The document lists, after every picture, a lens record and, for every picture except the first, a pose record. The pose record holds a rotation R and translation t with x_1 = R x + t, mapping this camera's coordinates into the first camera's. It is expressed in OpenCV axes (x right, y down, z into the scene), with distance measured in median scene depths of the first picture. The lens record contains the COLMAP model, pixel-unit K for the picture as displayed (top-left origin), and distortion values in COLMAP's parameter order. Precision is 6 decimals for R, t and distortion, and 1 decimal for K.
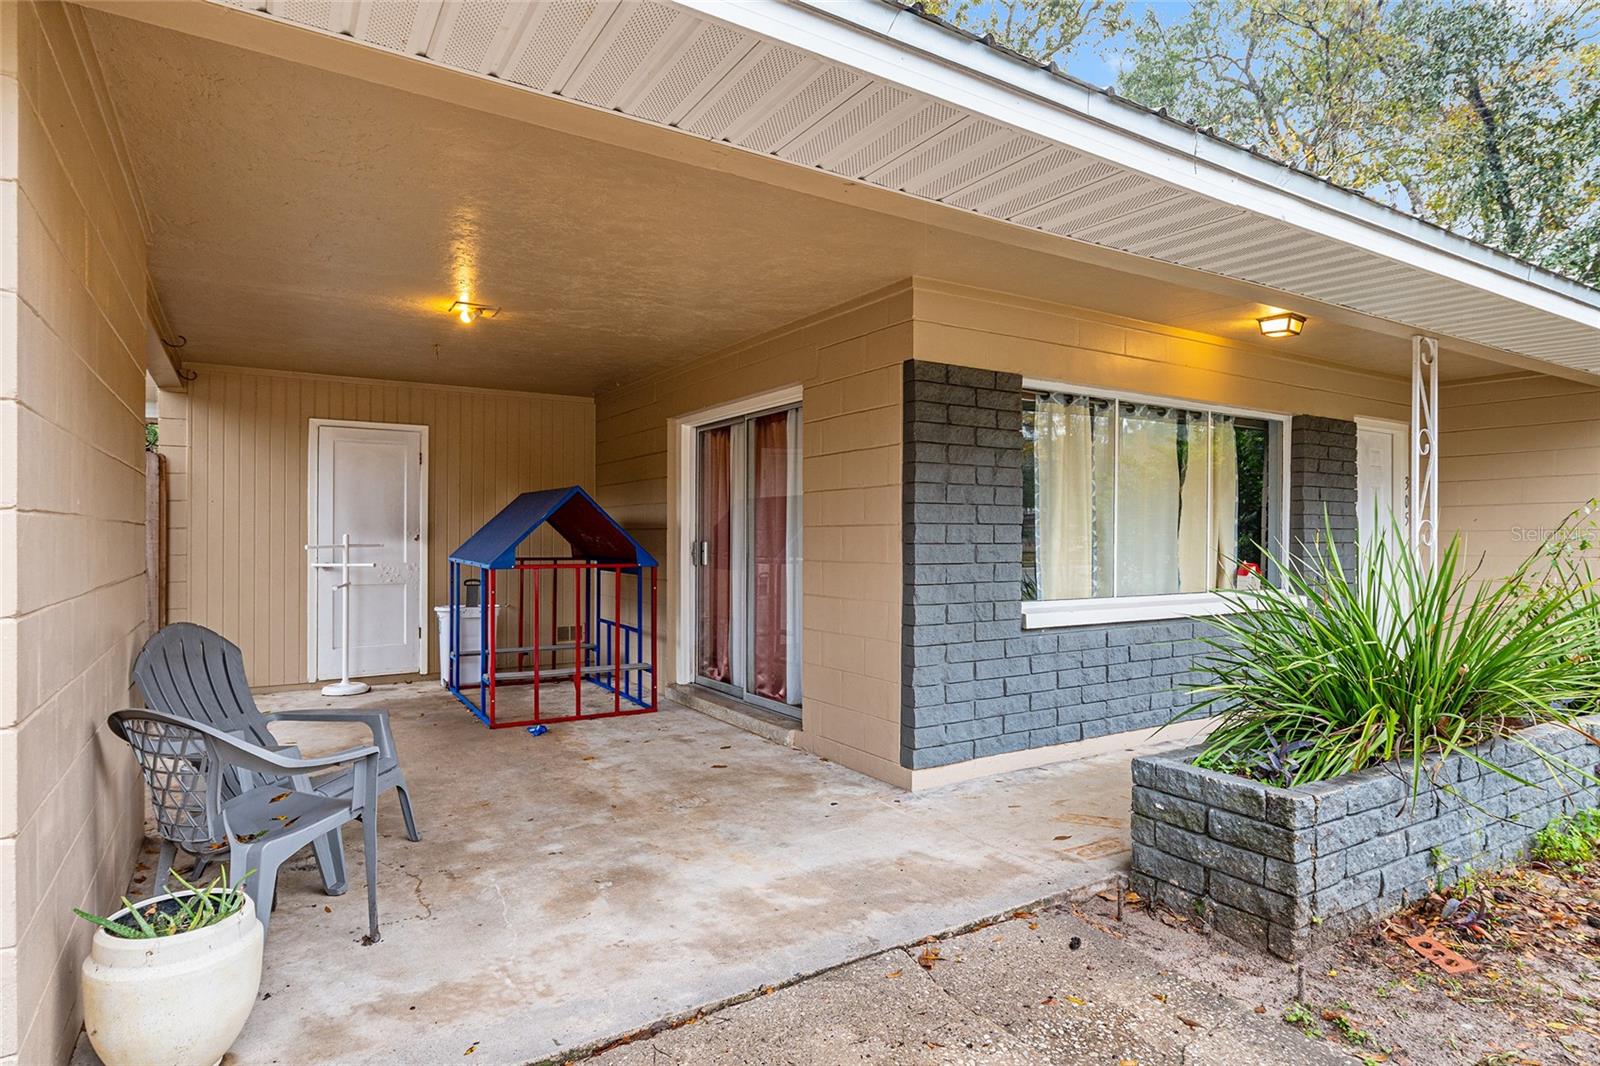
lens RADIAL K [[883.9, 0, 800.0], [0, 883.9, 533.0], [0, 0, 1]] dist [-0.000992, -0.000316]
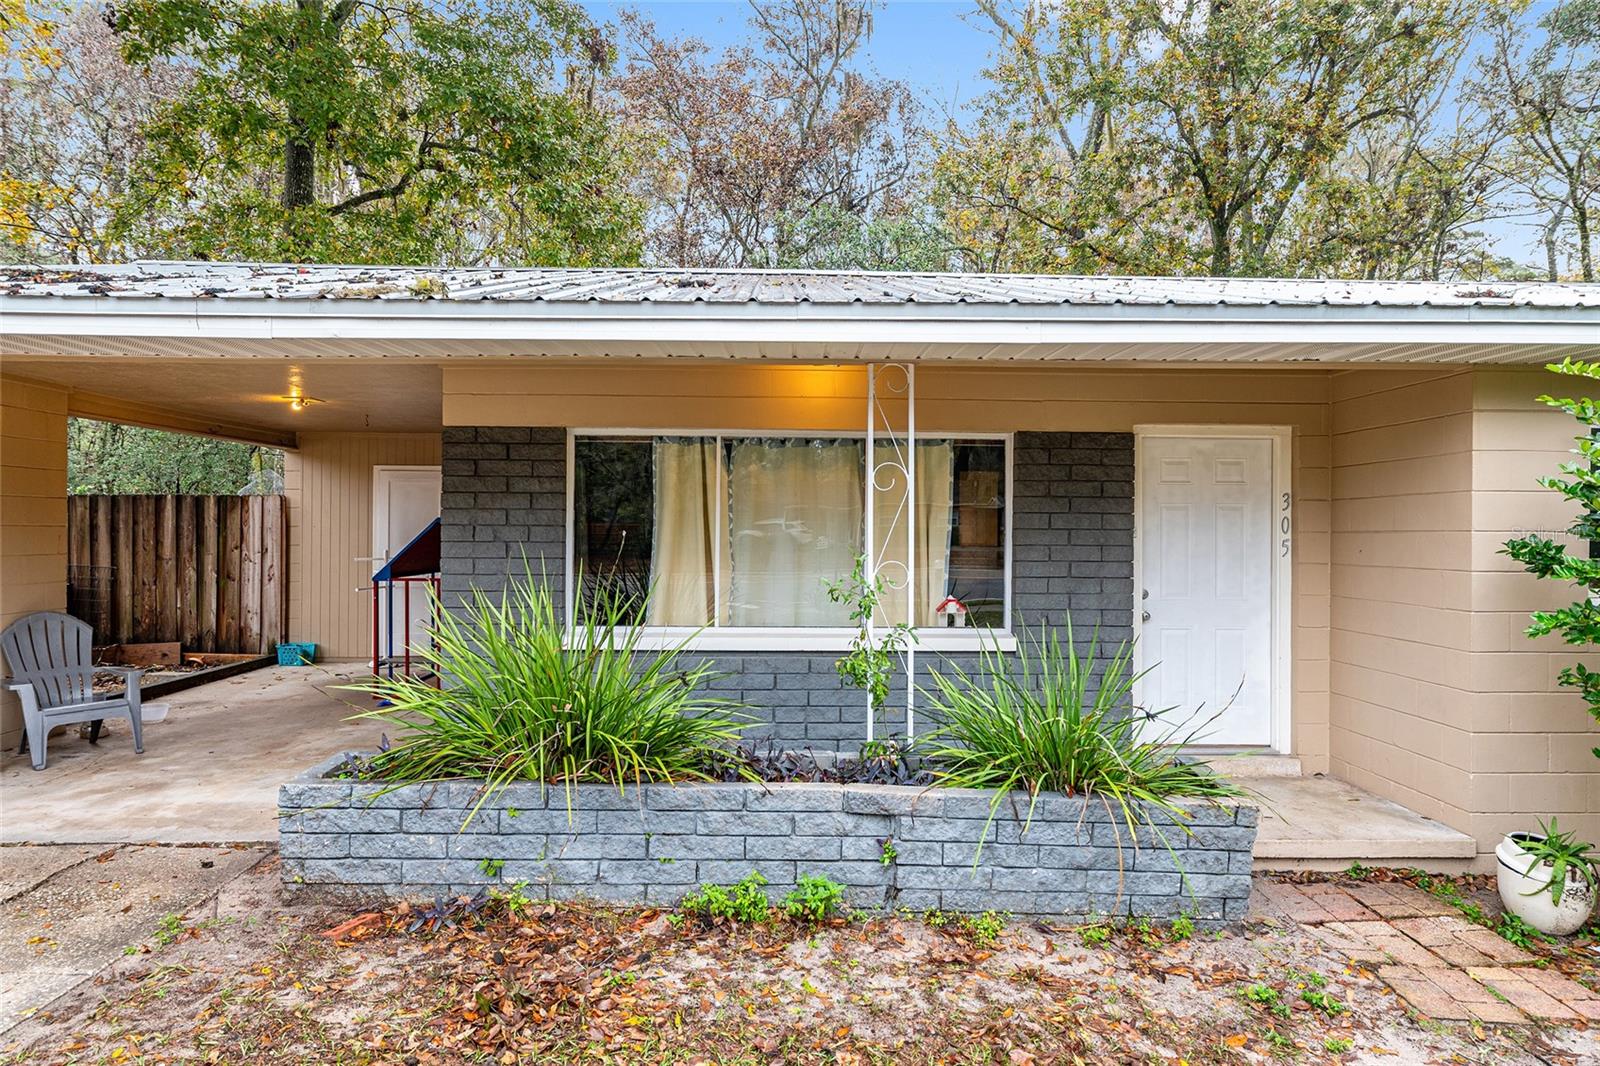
lens RADIAL K [[960.6, 0, 800.0], [0, 960.6, 533.0], [0, 0, 1]] dist [0.001031, 0.000780]
pose [[0.851879, 0.006215, -0.523701, 1.060369], [-0.004763, 0.999980, 0.004119, -0.045279], [0.523716, -0.001014, 0.851892, 0.096729]]
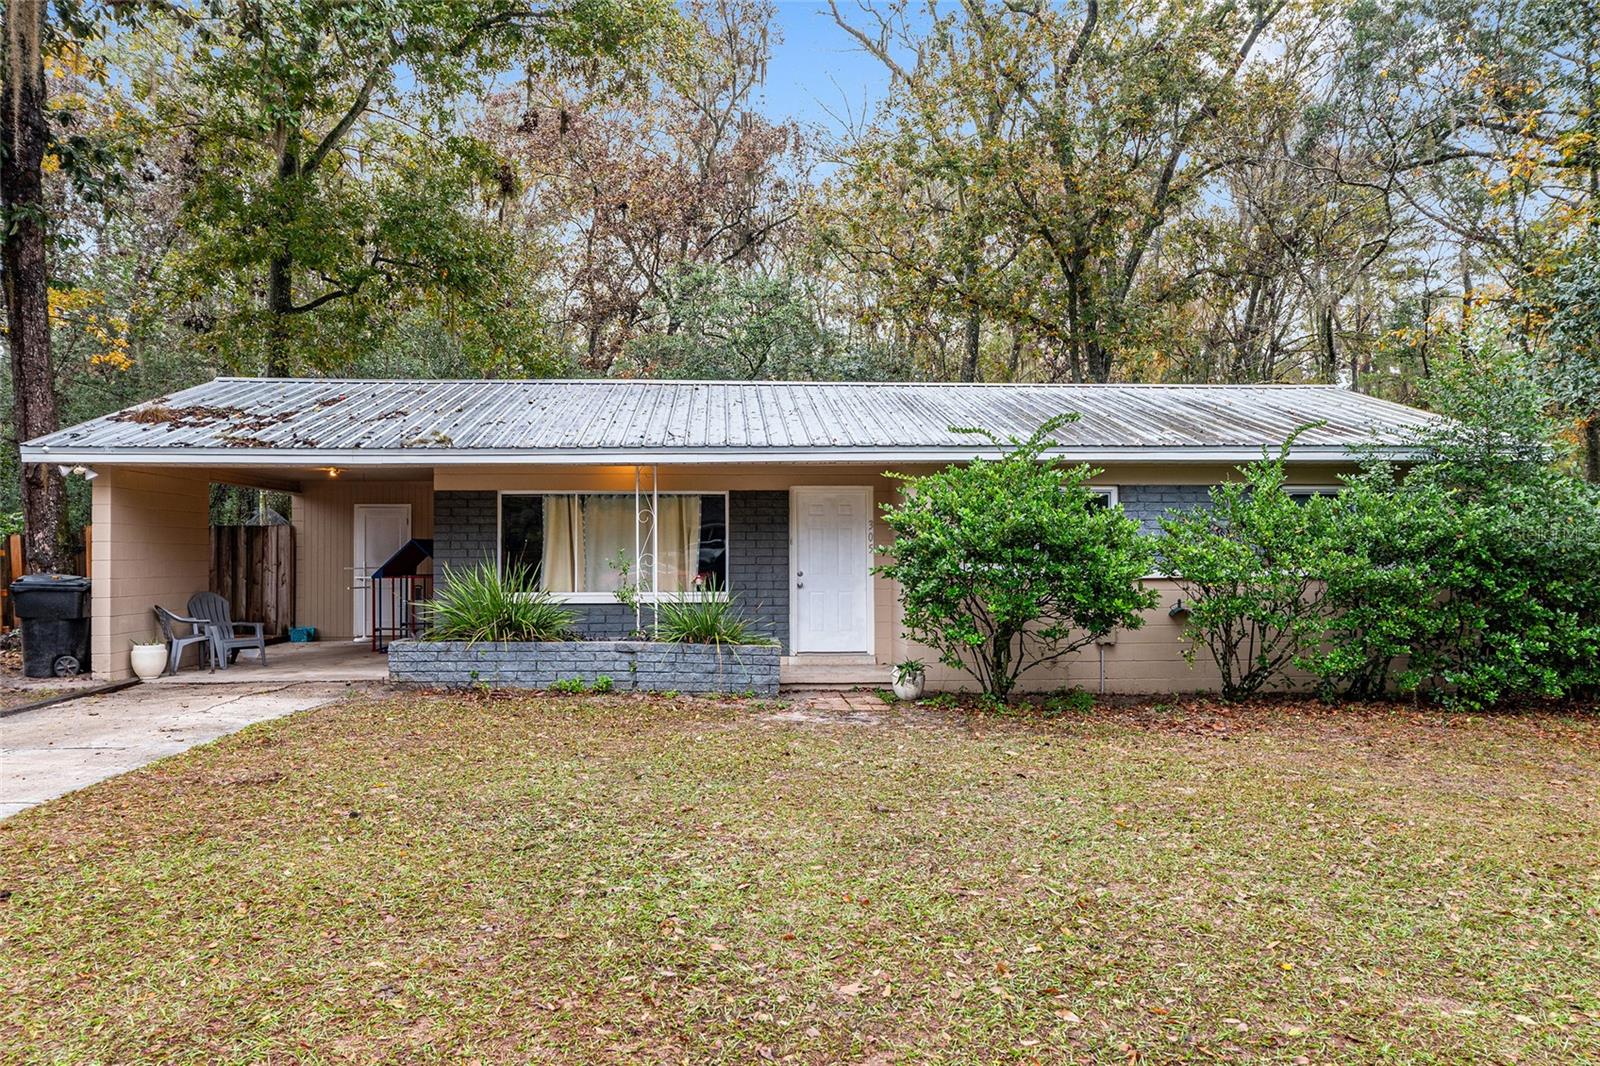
lens RADIAL K [[1201.9, 0, 800.0], [0, 1201.9, 533.0], [0, 0, 1]] dist [-0.002244, -0.000382]
pose [[0.871214, -0.014795, -0.490681, 2.207075], [0.005717, 0.999784, -0.019995, -0.006250], [0.490871, 0.014615, 0.871110, -1.162075]]
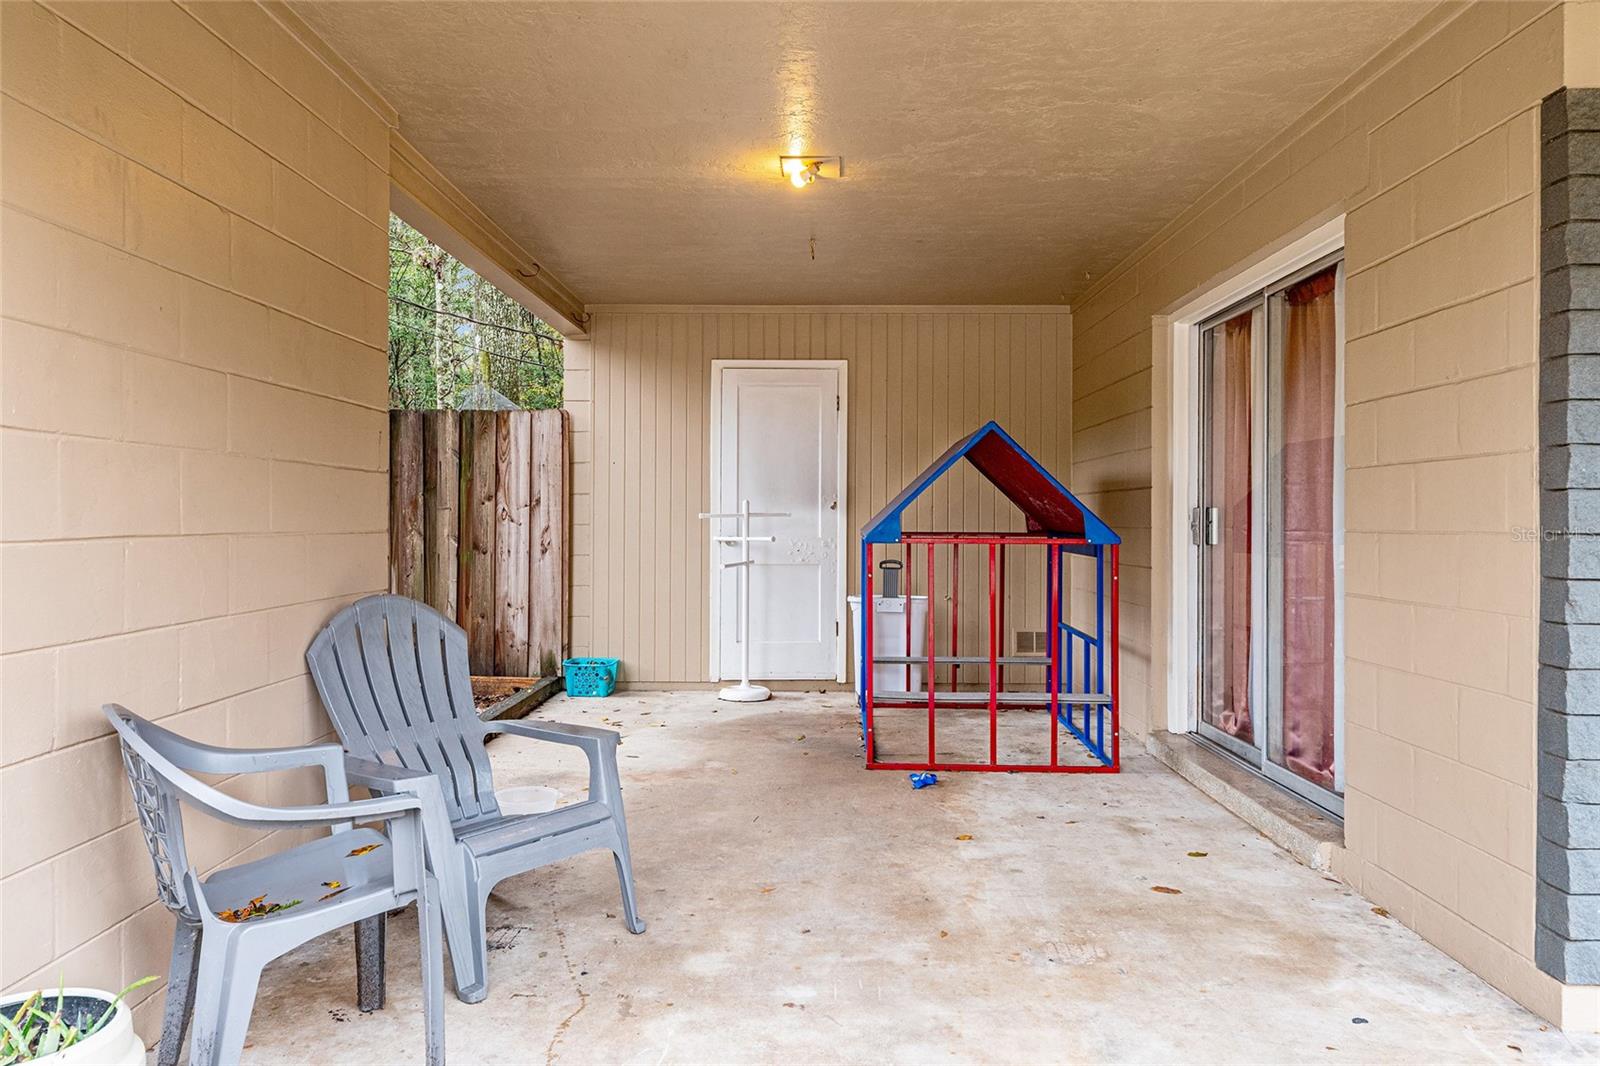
lens RADIAL K [[1092.8, 0, 794.2], [0, 1092.8, 513.8], [0, 0, 1]] dist [0.000832, -0.003660]
pose [[0.837888, -0.001595, -0.545840, 0.084523], [0.000132, 0.999996, -0.002719, 0.021562], [0.545842, 0.002206, 0.837885, 0.254051]]
